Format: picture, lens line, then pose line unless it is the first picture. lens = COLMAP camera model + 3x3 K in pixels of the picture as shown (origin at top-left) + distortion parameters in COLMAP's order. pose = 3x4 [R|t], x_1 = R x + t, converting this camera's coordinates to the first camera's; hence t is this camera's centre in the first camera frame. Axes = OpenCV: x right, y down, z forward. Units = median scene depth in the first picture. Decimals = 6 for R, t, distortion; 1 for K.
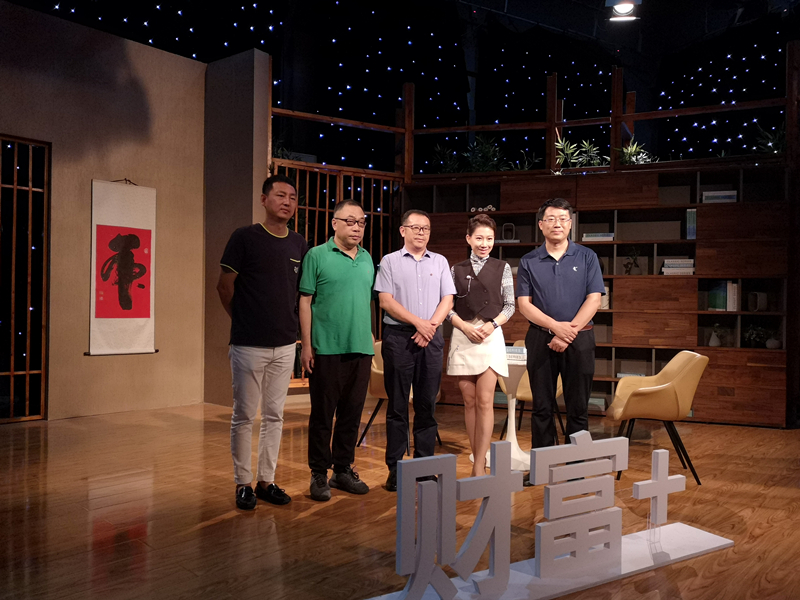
lens RADIAL K [[639.2, 0, 400.0], [0, 639.2, 300.0], [0, 0, 1]] dist [0.033833, -0.007941]
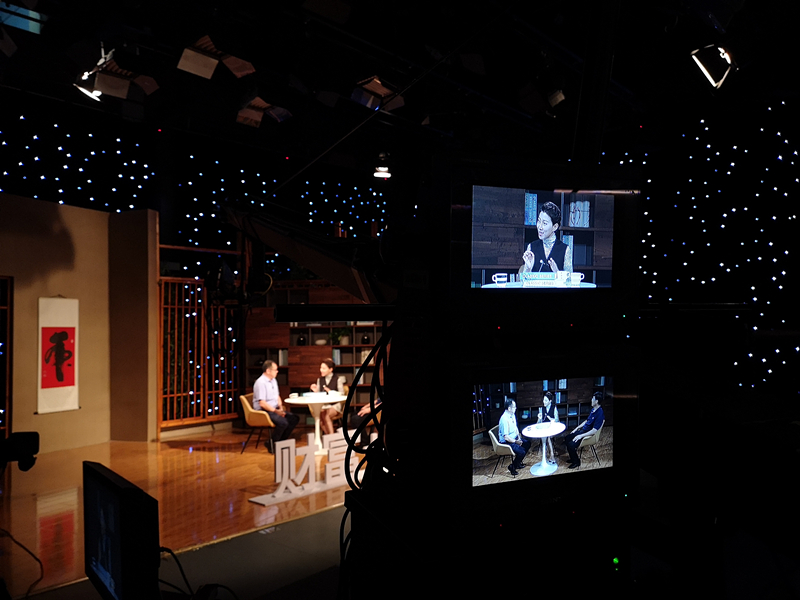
lens RADIAL K [[621.5, 0, 418.6], [0, 621.5, 298.8], [0, 0, 1]] dist [-0.005035, -0.005390]
pose [[0.947027, -0.020296, 0.320511, -0.094864], [0.035853, 0.998444, -0.042712, -0.087814], [-0.319145, 0.051941, 0.946281, -0.657390]]
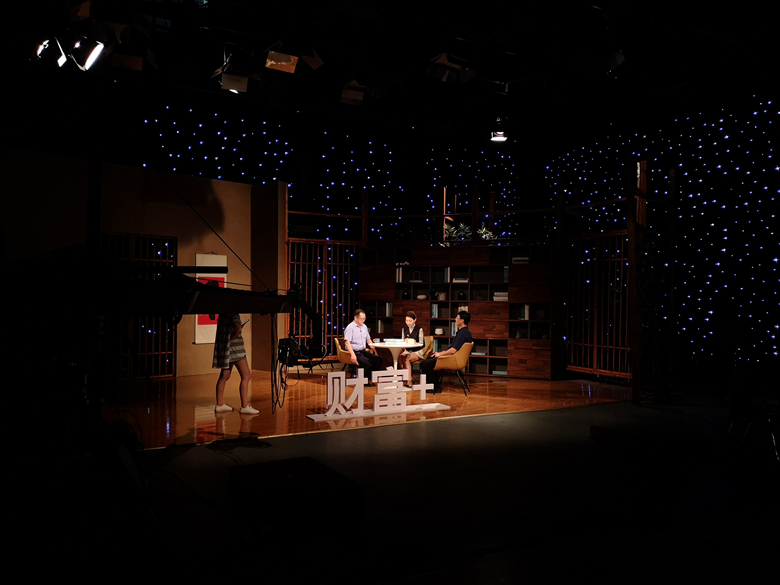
lens RADIAL K [[623.2, 0, 390.0], [0, 623.2, 292.5], [0, 0, 1]] dist [0.033833, -0.007941]
pose [[0.999517, -0.005855, -0.030508, 0.161705], [0.005882, 0.999982, 0.000769, -0.066756], [0.030503, -0.000948, 0.999534, -0.853859]]
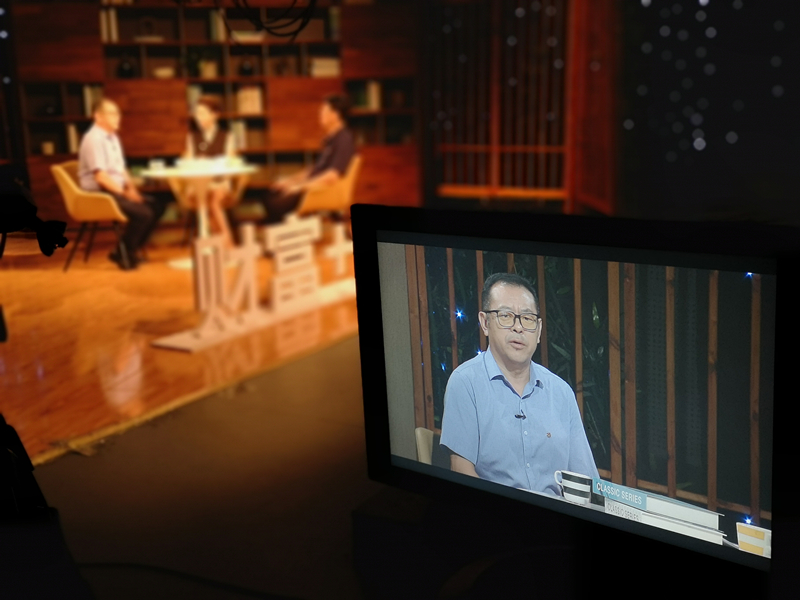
lens RADIAL K [[1004.0, 0, 400.0], [0, 1004.0, 300.0], [0, 0, 1]] dist [0.010614, -0.001745]
pose [[0.869726, -0.133792, 0.475054, -0.256351], [0.029724, 0.975007, 0.220178, -0.039409], [-0.492639, -0.177374, 0.851966, -0.449318]]
